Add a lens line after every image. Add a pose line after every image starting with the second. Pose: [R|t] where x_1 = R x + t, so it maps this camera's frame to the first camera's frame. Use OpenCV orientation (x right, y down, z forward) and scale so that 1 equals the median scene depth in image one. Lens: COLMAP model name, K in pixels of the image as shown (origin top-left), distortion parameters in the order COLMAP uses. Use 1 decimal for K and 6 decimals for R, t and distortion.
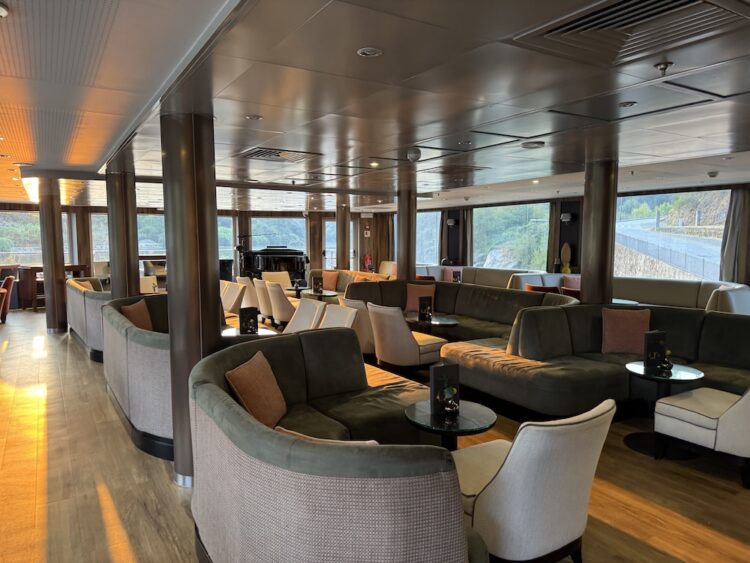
lens RADIAL K [[528.6, 0, 371.6], [0, 528.6, 279.6], [0, 0, 1]] dist [0.090908, -0.121333]
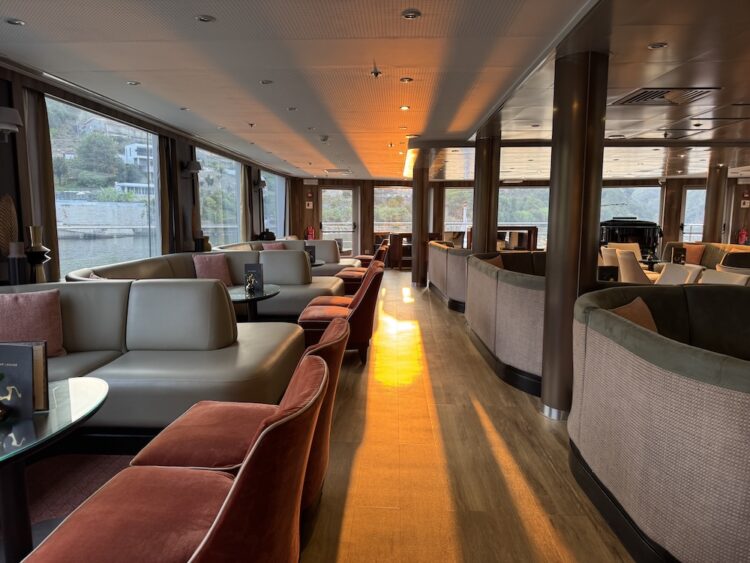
lens RADIAL K [[528.6, 0, 371.6], [0, 528.6, 279.6], [0, 0, 1]] dist [0.090908, -0.121333]
pose [[0.828293, 0.073938, -0.555395, -0.060830], [-0.053244, 0.997156, 0.053343, 0.062022], [0.557760, -0.014612, 0.829874, -0.051023]]
